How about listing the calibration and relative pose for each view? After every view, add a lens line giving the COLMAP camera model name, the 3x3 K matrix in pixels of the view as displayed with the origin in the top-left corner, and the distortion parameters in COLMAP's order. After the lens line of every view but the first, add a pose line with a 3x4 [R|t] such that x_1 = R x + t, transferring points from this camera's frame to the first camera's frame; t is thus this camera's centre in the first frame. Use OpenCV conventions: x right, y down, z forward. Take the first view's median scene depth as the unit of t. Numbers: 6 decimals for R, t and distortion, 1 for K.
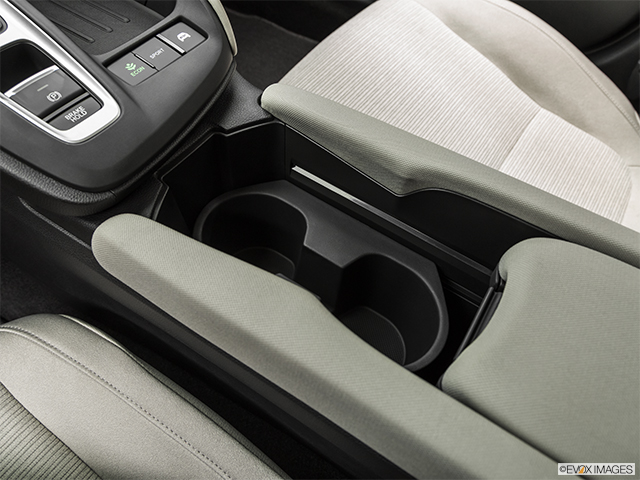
lens RADIAL K [[459.6, 0, 320.0], [0, 459.6, 240.0], [0, 0, 1]] dist [0.000694, -0.000585]
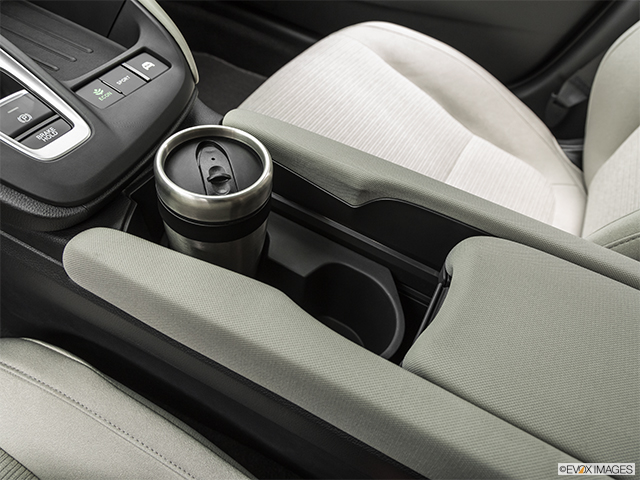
lens RADIAL K [[462.5, 0, 320.0], [0, 462.5, 240.0], [0, 0, 1]] dist [0.001716, 0.001109]
pose [[0.993274, -0.032294, 0.111189, -0.033330], [0.040952, 0.996229, -0.076486, 0.061898], [-0.108299, 0.080525, 0.990852, -0.079138]]
